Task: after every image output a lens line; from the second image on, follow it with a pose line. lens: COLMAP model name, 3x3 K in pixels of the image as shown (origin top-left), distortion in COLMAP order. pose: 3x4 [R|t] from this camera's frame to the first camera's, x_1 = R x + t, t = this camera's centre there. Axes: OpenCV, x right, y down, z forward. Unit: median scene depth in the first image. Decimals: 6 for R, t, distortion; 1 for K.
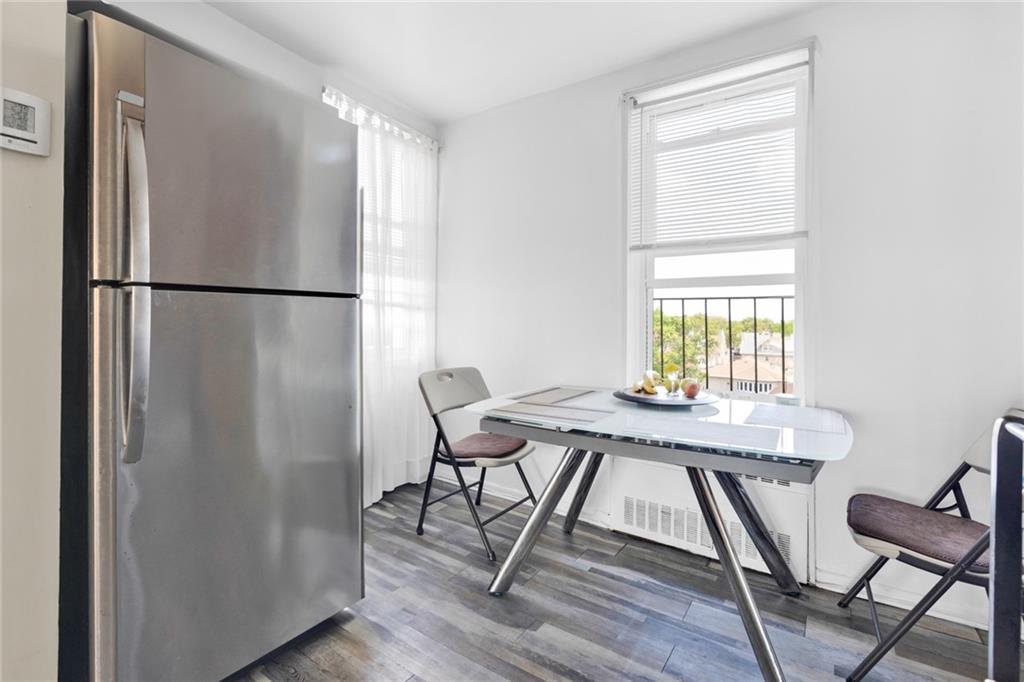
lens RADIAL K [[474.4, 0, 507.9], [0, 474.4, 342.8], [0, 0, 1]] dist [0.001450, -0.000208]
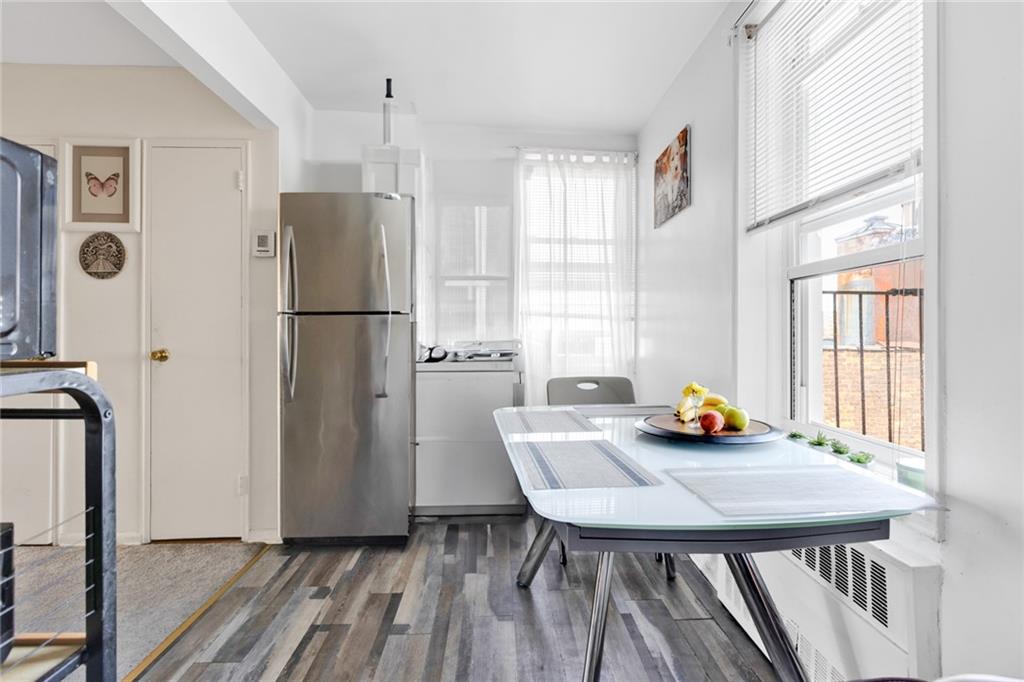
lens RADIAL K [[474.4, 0, 507.9], [0, 474.4, 342.8], [0, 0, 1]] dist [0.001450, -0.000208]
pose [[0.599536, 0.019235, -0.800117, 0.777575], [-0.032848, 0.999460, -0.000586, -0.015475], [0.799674, 0.026634, 0.599844, 0.306339]]
